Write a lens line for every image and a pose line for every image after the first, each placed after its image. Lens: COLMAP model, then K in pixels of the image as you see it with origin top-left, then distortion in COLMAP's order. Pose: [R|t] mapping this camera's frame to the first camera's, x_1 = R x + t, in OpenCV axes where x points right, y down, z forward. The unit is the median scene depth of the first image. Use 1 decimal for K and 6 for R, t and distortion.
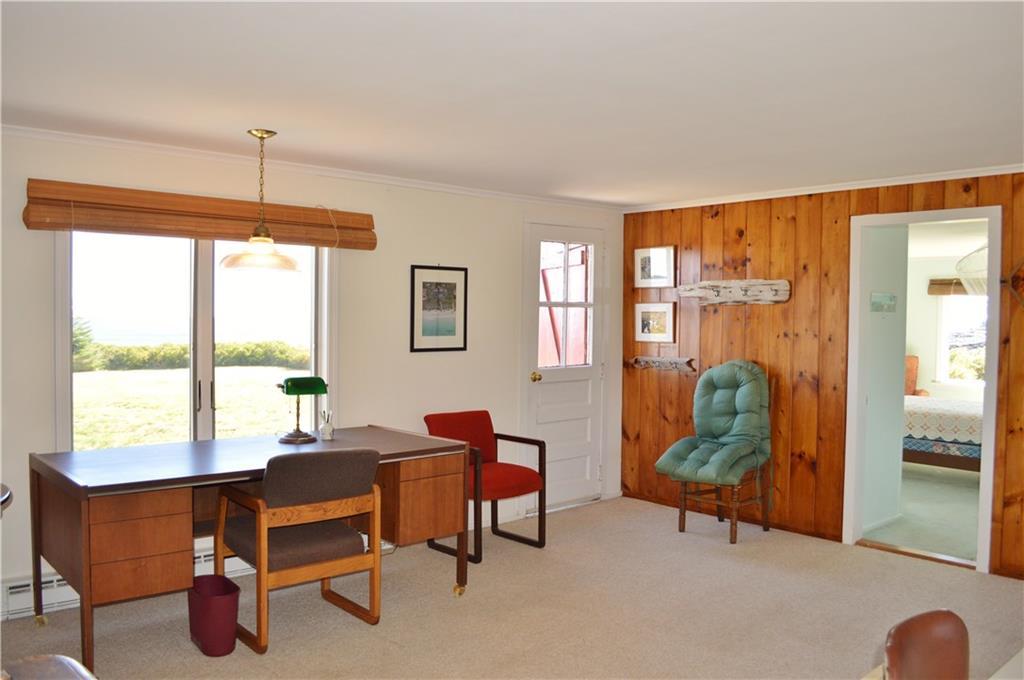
lens RADIAL K [[819.3, 0, 512.0], [0, 819.3, 340.0], [0, 0, 1]] dist [-0.081211, 0.000870]
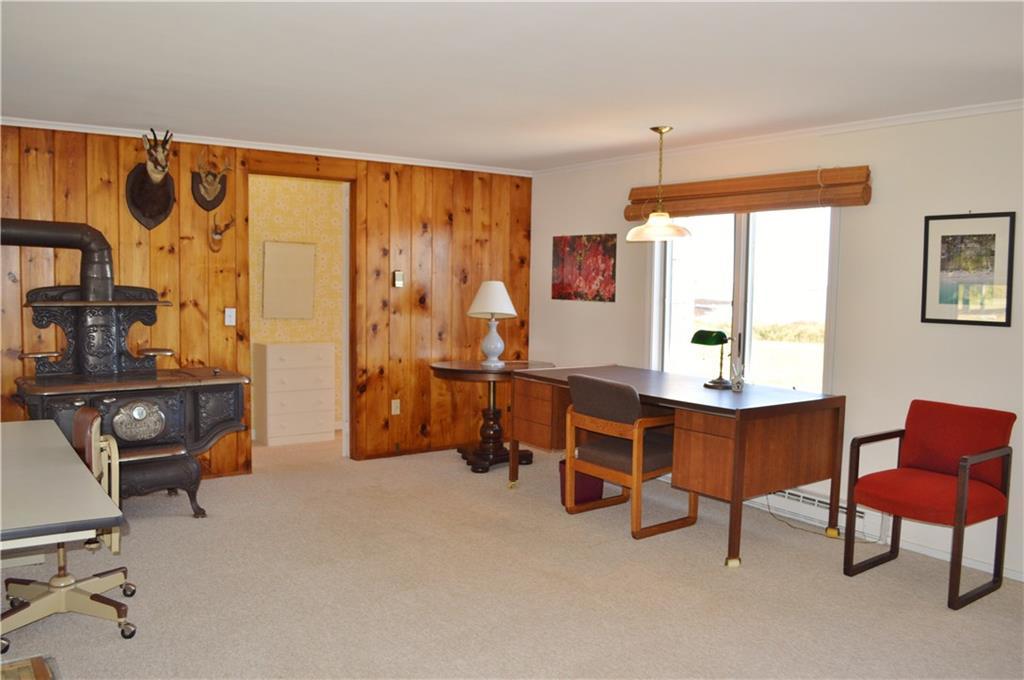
lens RADIAL K [[819.3, 0, 512.0], [0, 819.3, 340.0], [0, 0, 1]] dist [-0.081211, 0.000870]
pose [[-0.104869, 0.066312, -0.992273, 0.842811], [-0.041064, 0.996635, 0.070943, -0.008958], [0.993638, 0.048186, -0.101793, 0.784613]]
